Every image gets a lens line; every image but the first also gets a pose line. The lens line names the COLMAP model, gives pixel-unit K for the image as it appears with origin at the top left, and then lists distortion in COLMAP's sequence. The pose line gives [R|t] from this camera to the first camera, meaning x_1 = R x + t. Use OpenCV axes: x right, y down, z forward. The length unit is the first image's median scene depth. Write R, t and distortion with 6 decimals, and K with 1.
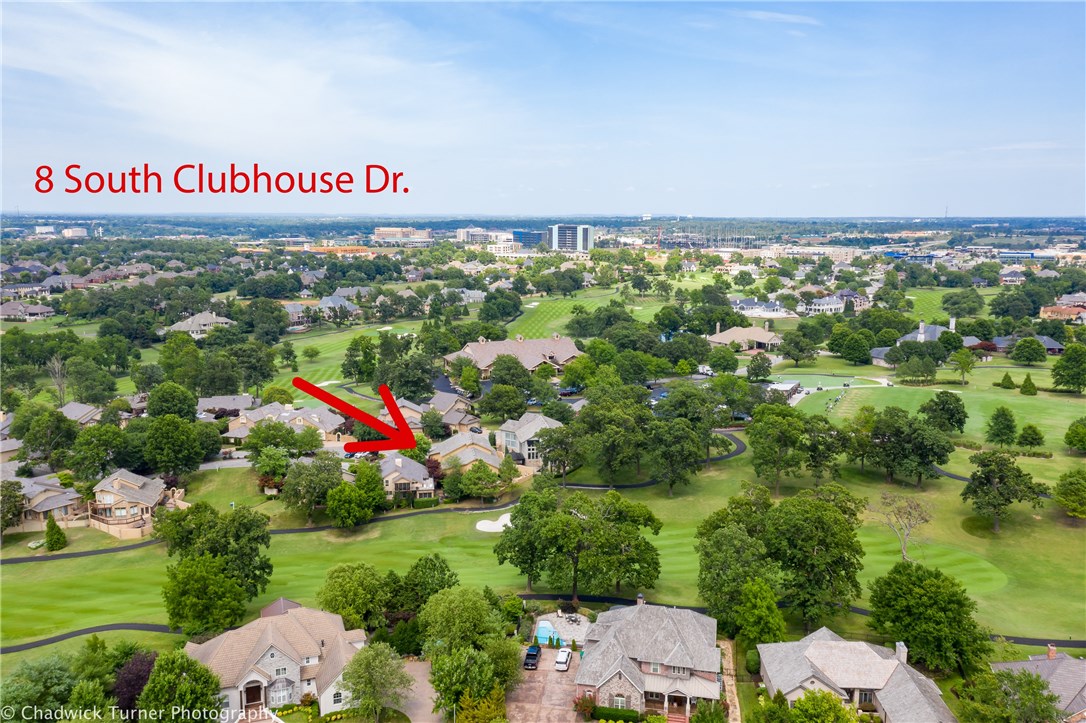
lens RADIAL K [[875.0, 0, 543.0], [0, 875.0, 361.5], [0, 0, 1]] dist [0.016658, 0.067079]
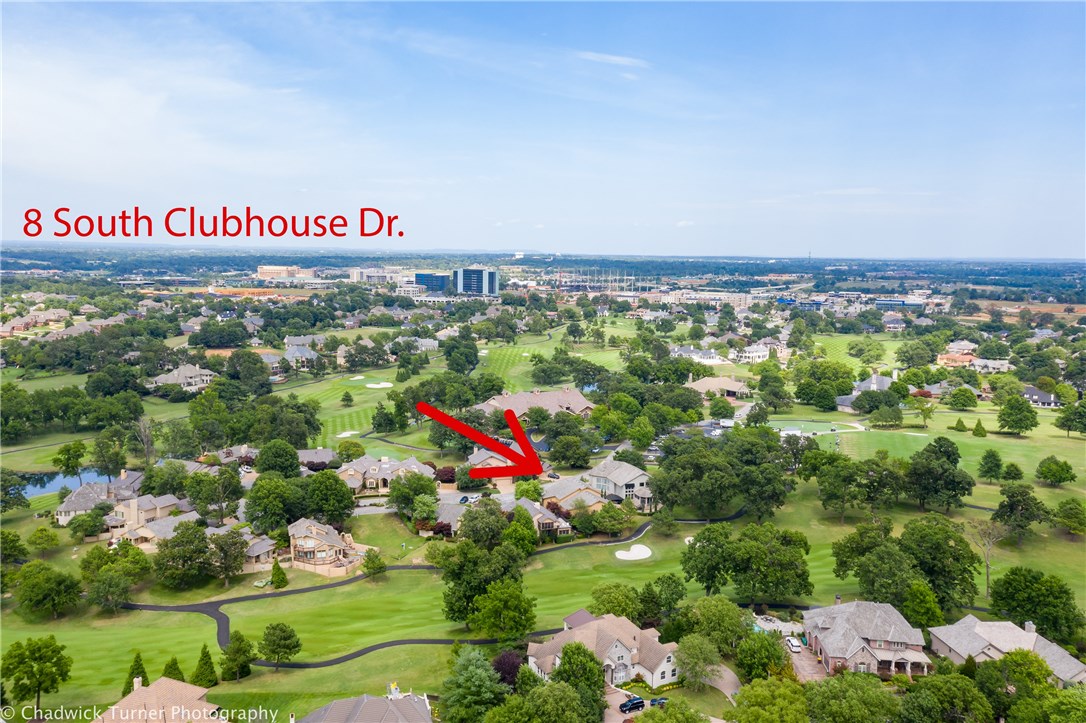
lens RADIAL K [[877.2, 0, 543.0], [0, 877.2, 361.5], [0, 0, 1]] dist [0.040132, 0.067483]
pose [[0.990099, -0.005647, 0.140259, -0.224205], [0.011664, 0.999045, -0.042114, -0.021526], [-0.139887, 0.043333, 0.989219, -0.139712]]
